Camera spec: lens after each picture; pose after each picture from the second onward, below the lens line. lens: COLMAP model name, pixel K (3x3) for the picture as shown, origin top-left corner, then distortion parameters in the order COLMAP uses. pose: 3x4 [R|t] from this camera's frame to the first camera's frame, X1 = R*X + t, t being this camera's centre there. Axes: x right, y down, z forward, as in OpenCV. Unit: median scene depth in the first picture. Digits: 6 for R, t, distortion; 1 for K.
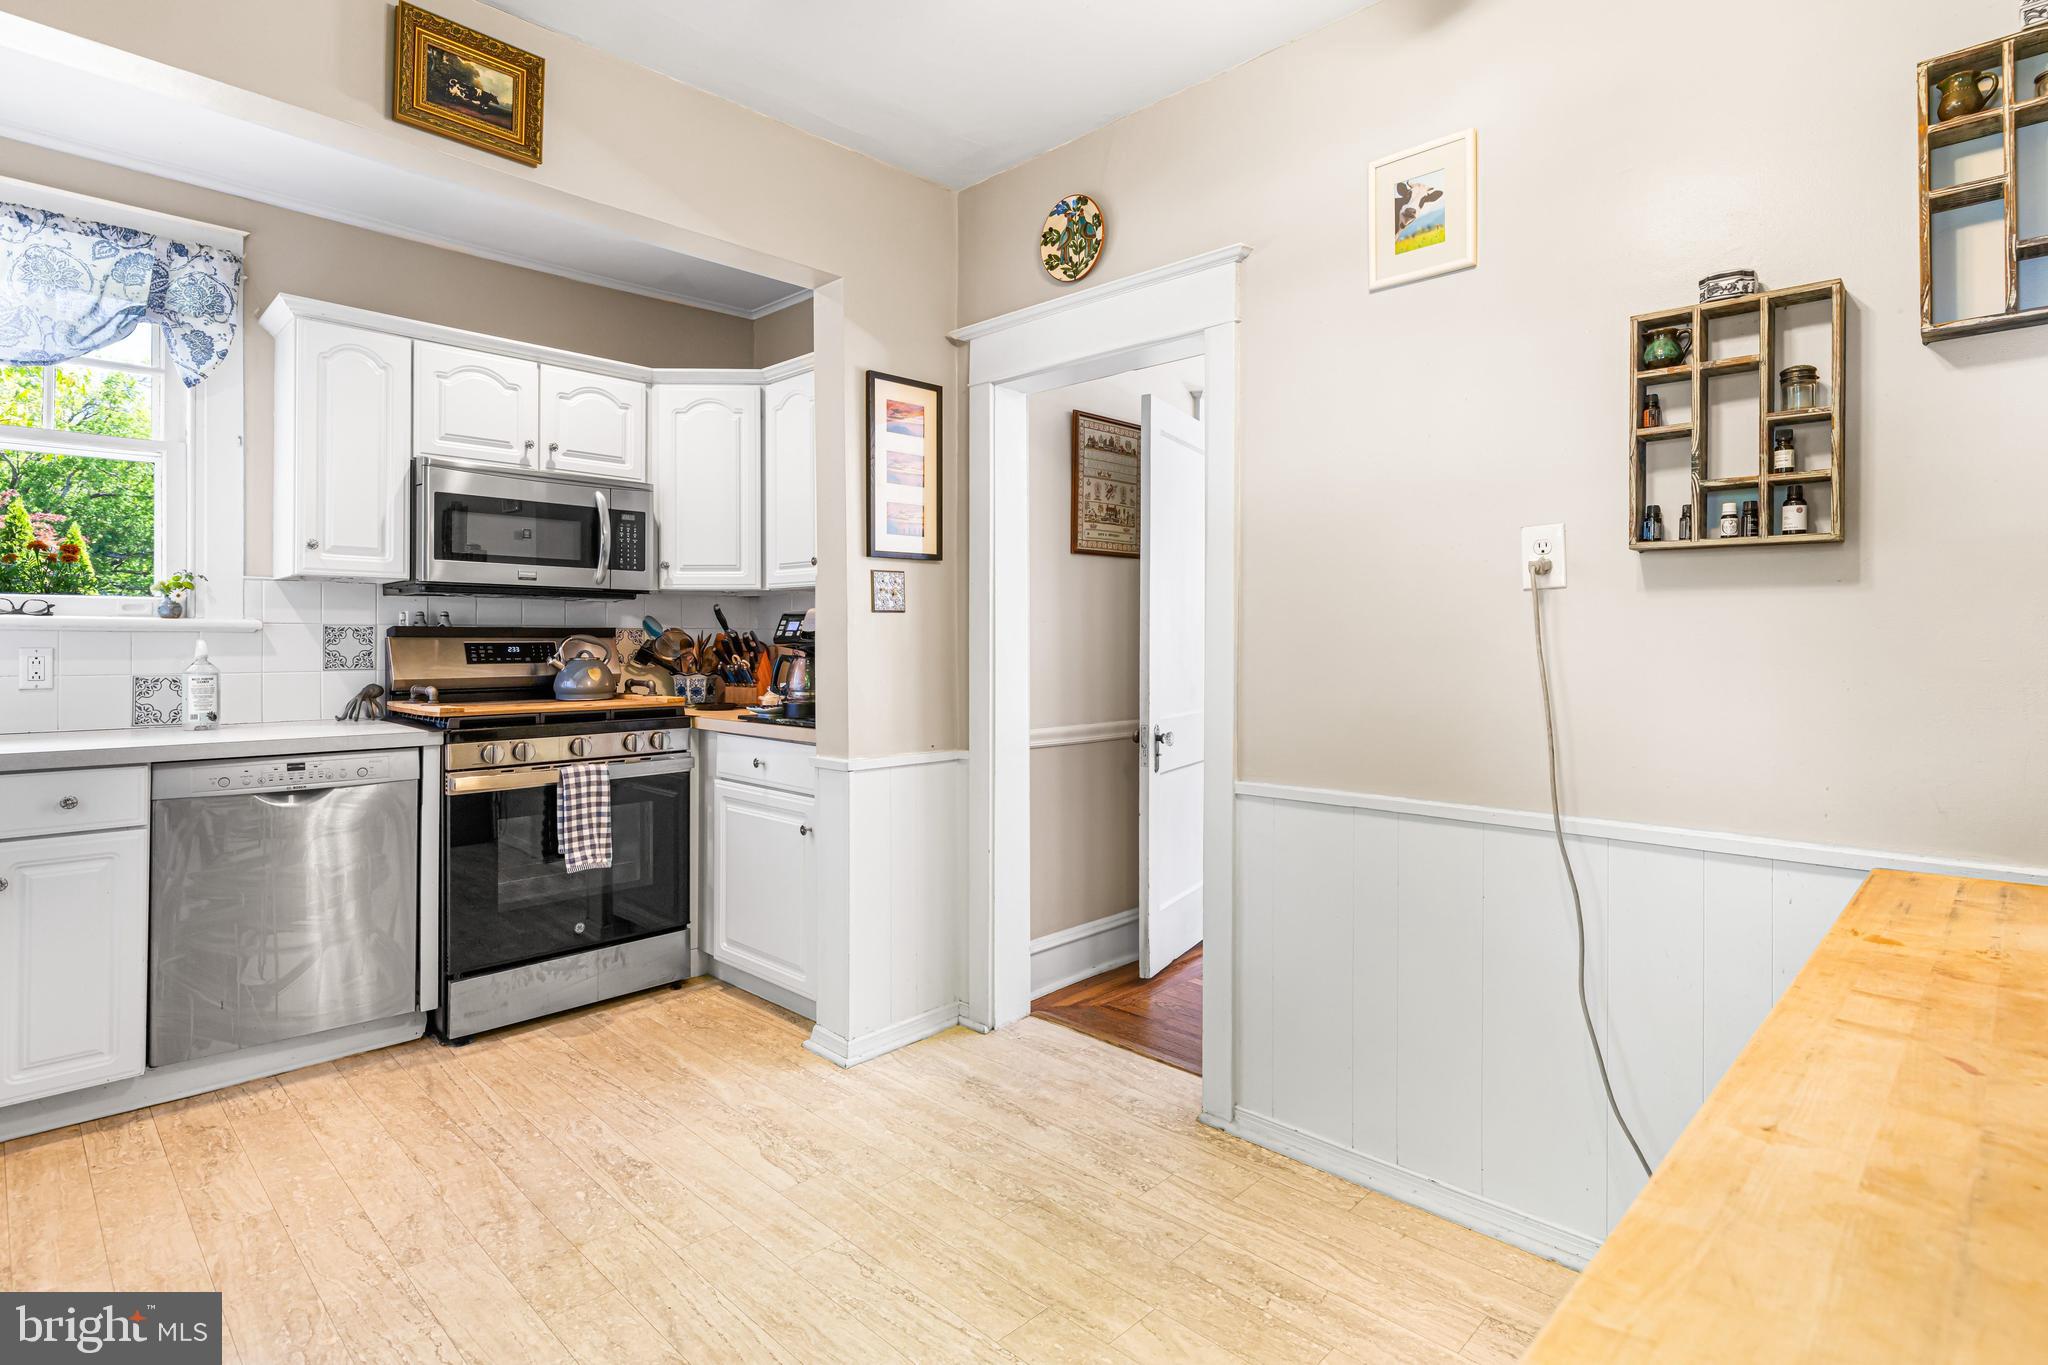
lens RADIAL K [[1008.3, 0, 1026.2], [0, 1008.3, 641.8], [0, 0, 1]] dist [-0.000298, 0.000025]
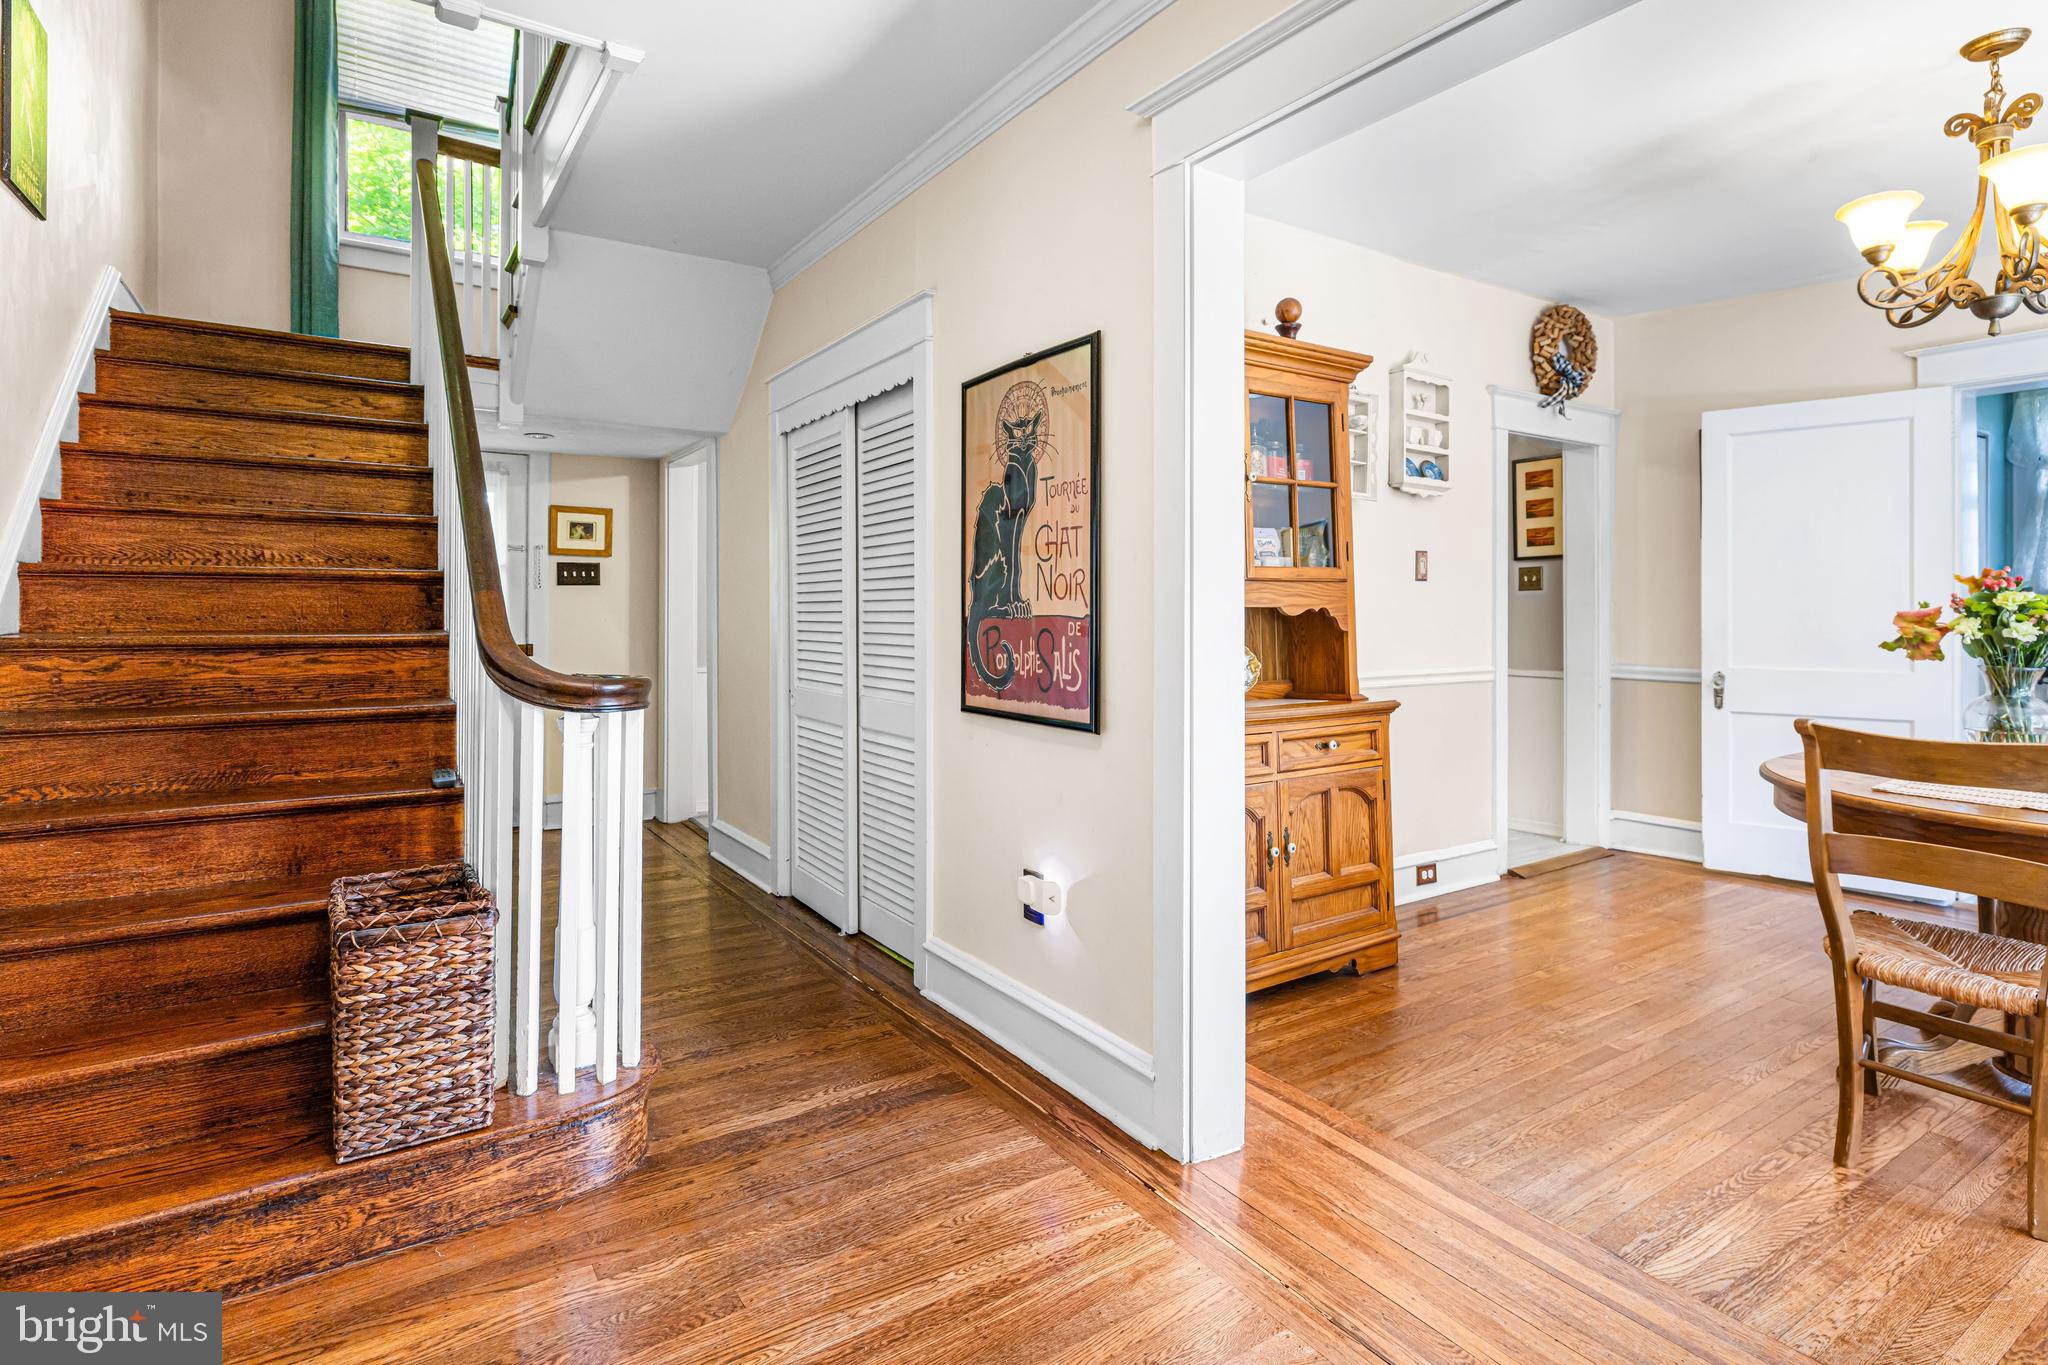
lens RADIAL K [[1026.3, 0, 1023.7], [0, 1026.3, 614.1], [0, 0, 1]] dist [0.000077, -0.000130]
pose [[-0.215505, -0.002407, -0.976500, 1.801698], [0.003208, 0.999990, -0.003173, 0.015781], [0.976497, -0.003816, -0.215495, 0.505991]]
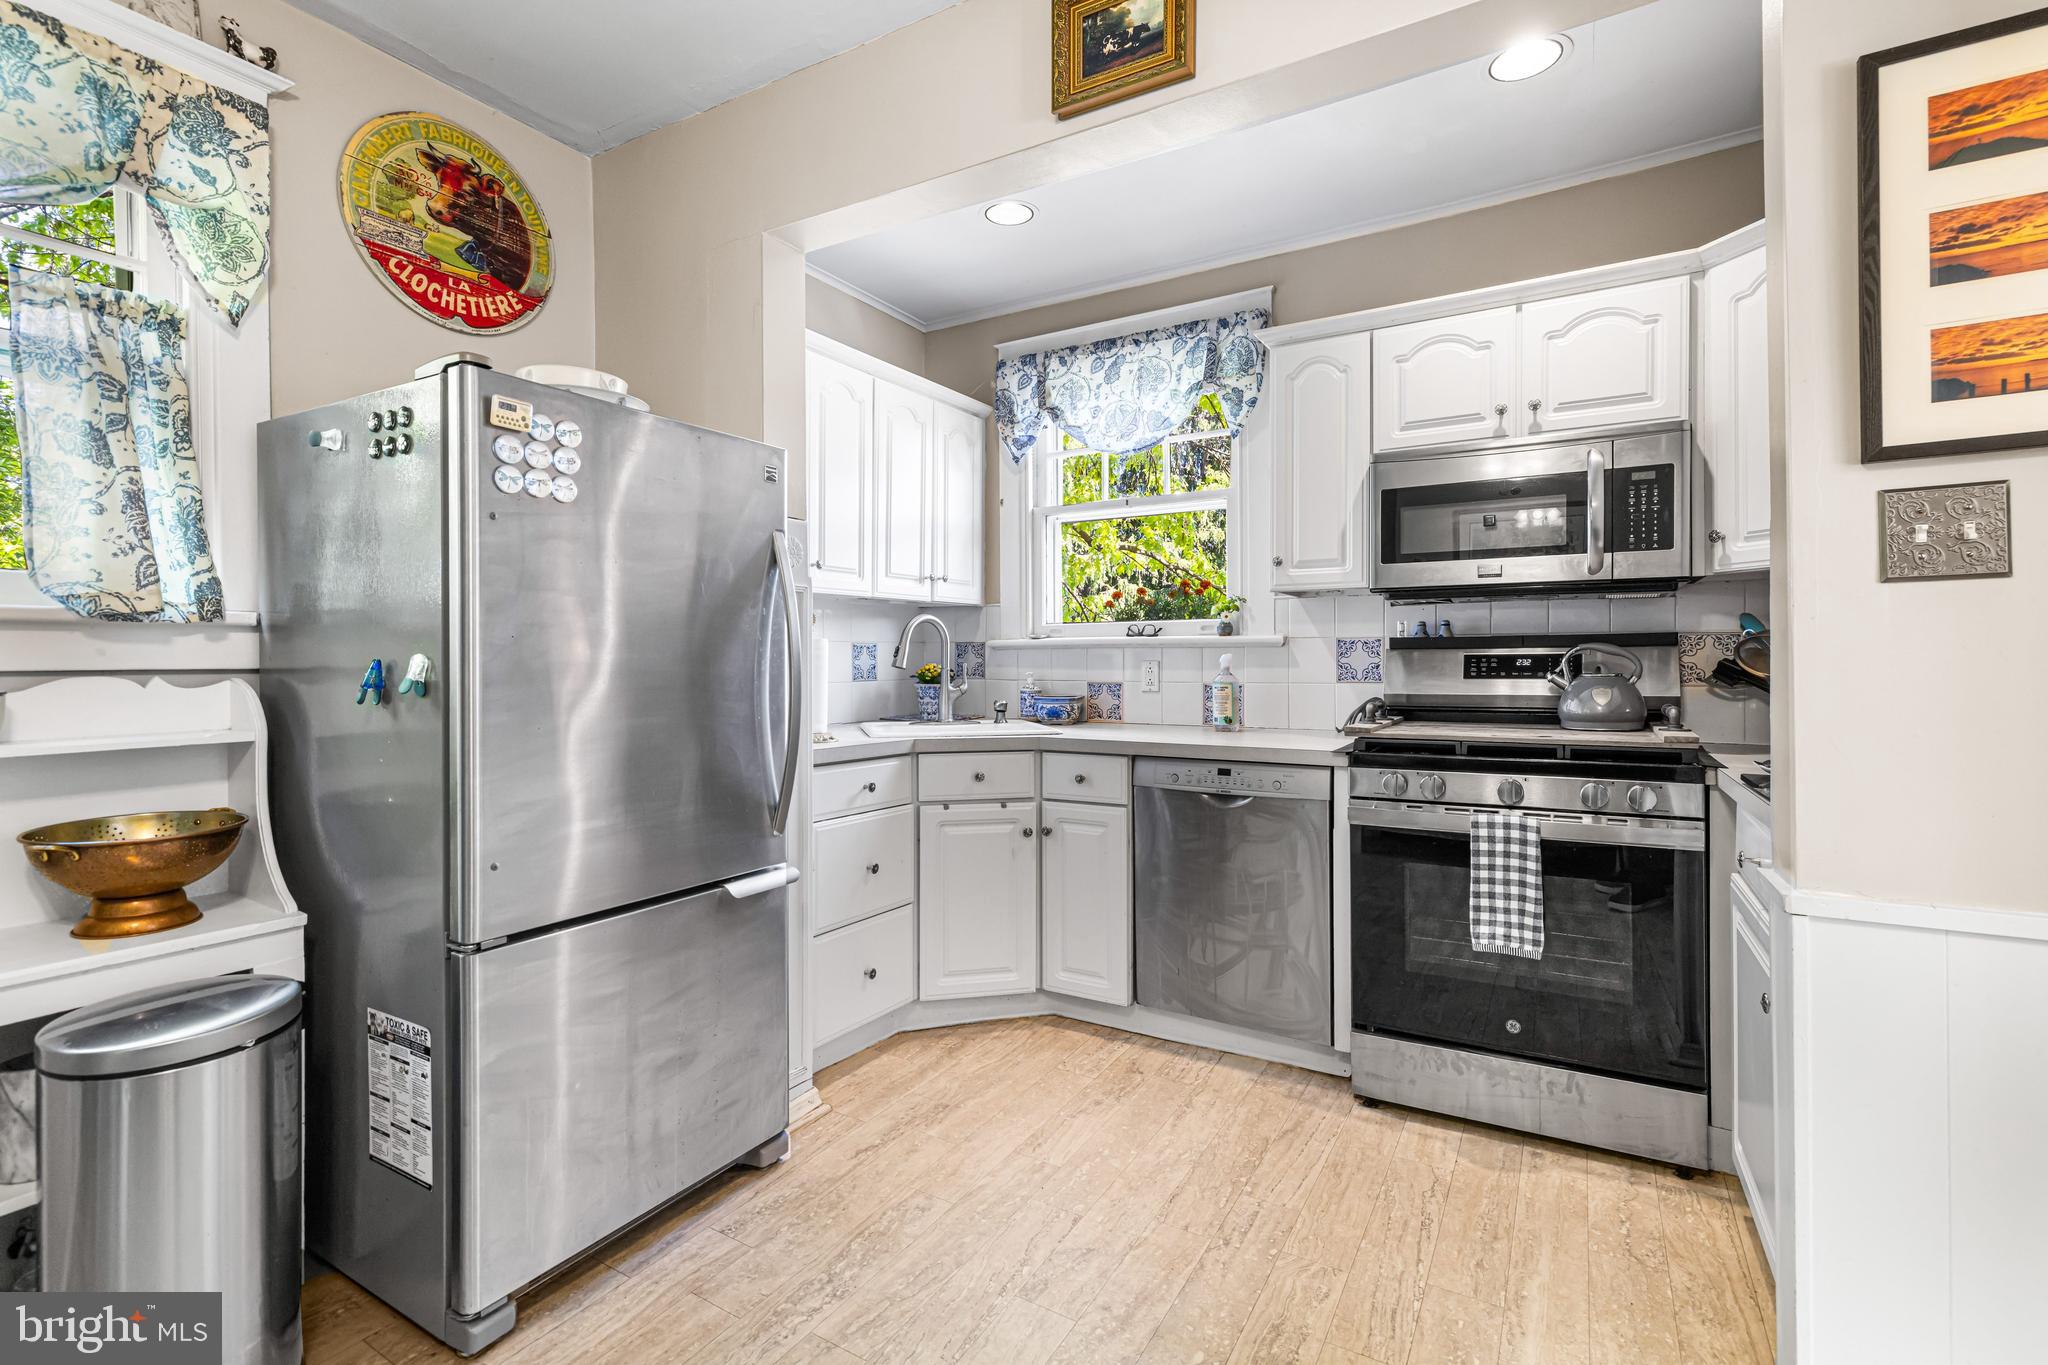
lens RADIAL K [[928.8, 0, 1026.4], [0, 928.8, 666.3], [0, 0, 1]] dist [0.003282, -0.000012]
pose [[0.235913, 0.005466, -0.971759, 0.163032], [0.006852, 0.999950, 0.007288, 0.003007], [0.971750, -0.008378, 0.235863, 0.504992]]
